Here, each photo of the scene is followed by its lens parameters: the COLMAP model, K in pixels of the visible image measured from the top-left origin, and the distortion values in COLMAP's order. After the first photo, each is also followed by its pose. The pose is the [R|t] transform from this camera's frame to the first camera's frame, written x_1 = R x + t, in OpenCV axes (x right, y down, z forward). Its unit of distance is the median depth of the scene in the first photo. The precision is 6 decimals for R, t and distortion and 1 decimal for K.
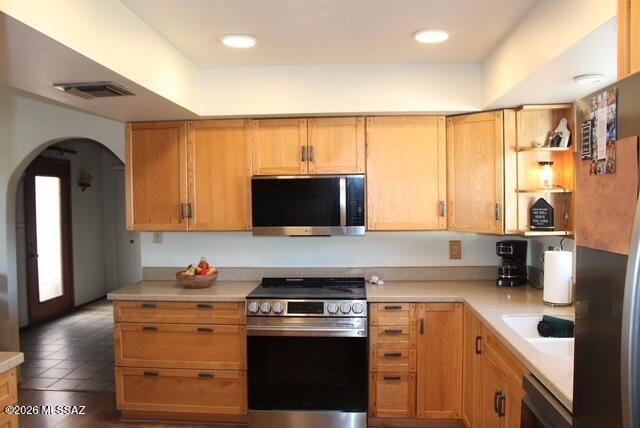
lens RADIAL K [[552.9, 0, 320.1], [0, 552.9, 214.6], [0, 0, 1]] dist [-0.102199, 0.062881]
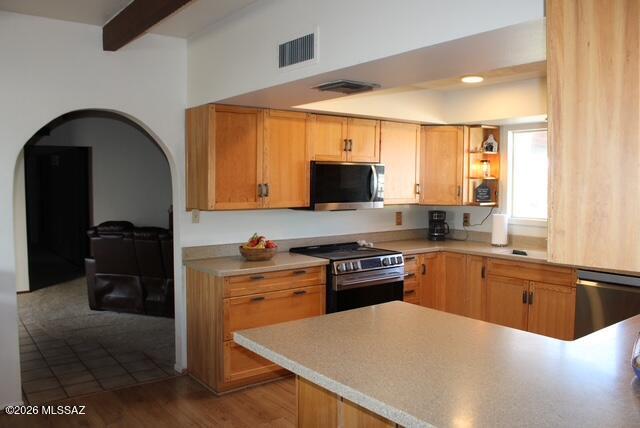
lens RADIAL K [[552.9, 0, 322.4], [0, 552.9, 214.2], [0, 0, 1]] dist [-0.102199, 0.062881]
pose [[0.730209, -0.028239, 0.682640, -0.934760], [0.011899, 0.999520, 0.028619, 0.011067], [-0.683121, -0.012775, 0.730194, 0.110652]]
